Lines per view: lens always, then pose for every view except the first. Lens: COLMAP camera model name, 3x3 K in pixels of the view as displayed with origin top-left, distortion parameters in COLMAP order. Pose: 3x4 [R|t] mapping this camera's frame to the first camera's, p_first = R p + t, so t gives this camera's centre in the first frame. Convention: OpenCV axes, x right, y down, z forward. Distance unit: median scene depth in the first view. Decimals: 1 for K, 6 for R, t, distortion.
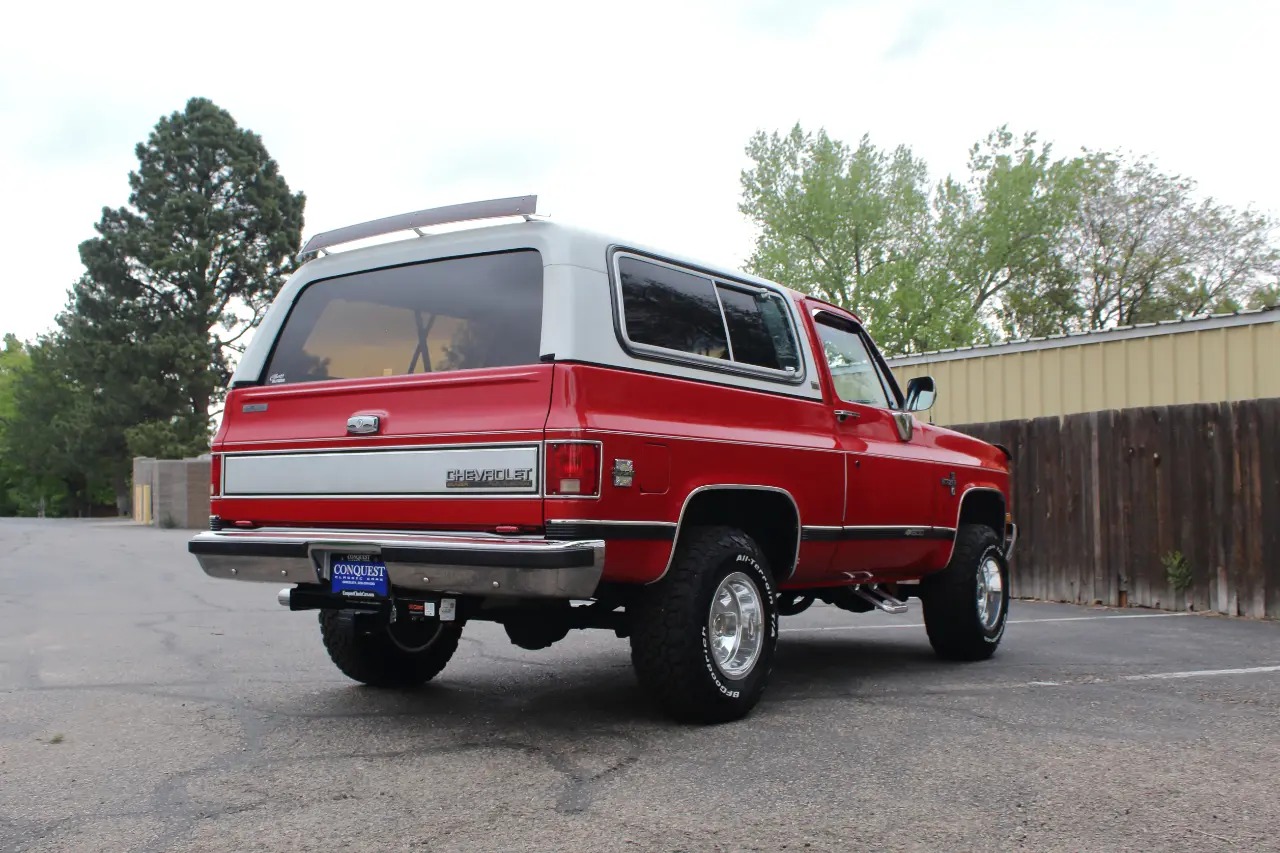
lens RADIAL K [[1290.2, 0, 640.0], [0, 1290.2, 426.5], [0, 0, 1]] dist [-0.072339, -0.004108]
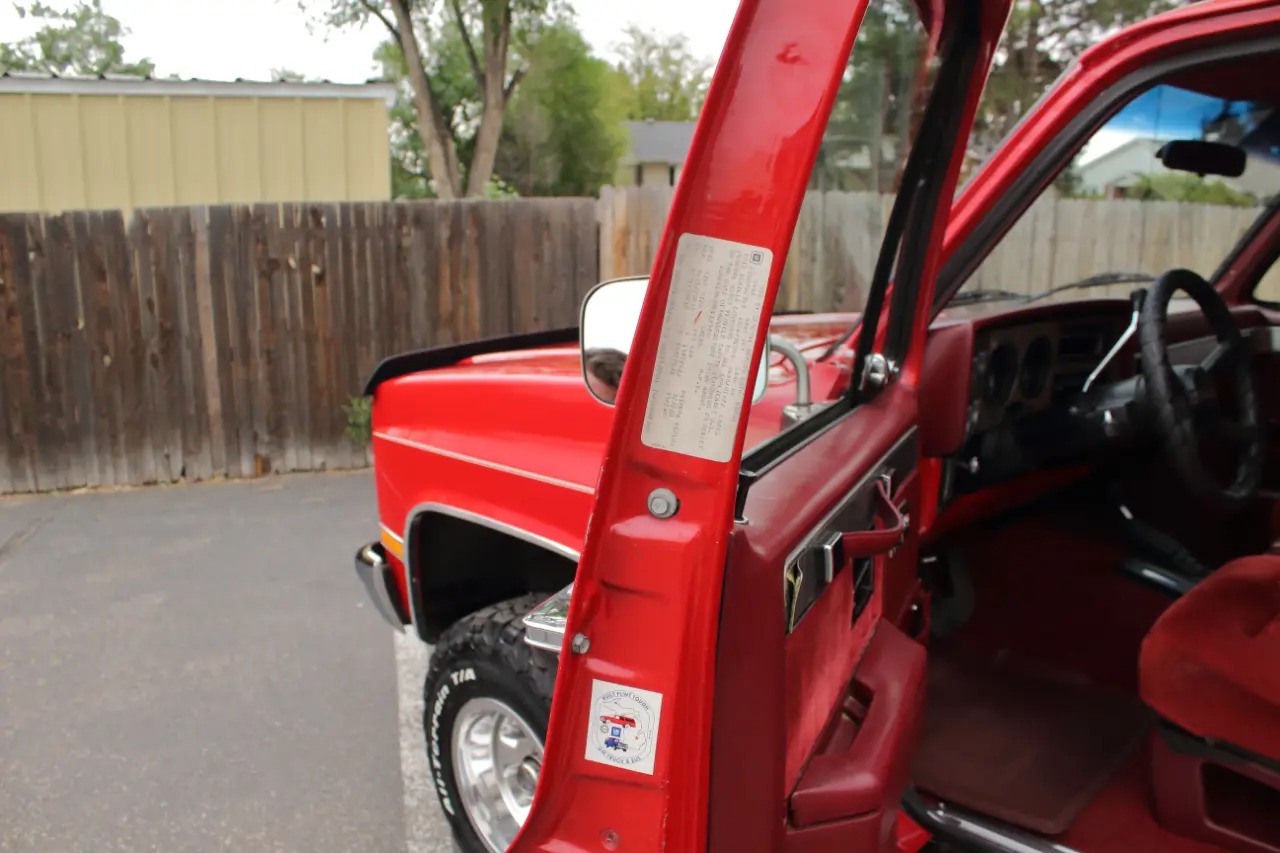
lens RADIAL K [[1059.4, 0, 640.0], [0, 1059.4, 426.5], [0, 0, 1]] dist [-0.163709, 0.147534]
pose [[0.204244, -0.191591, 0.959988, -0.166418], [-0.047195, 0.977593, 0.205145, -0.022493], [-0.977782, -0.087207, 0.190625, 0.747798]]
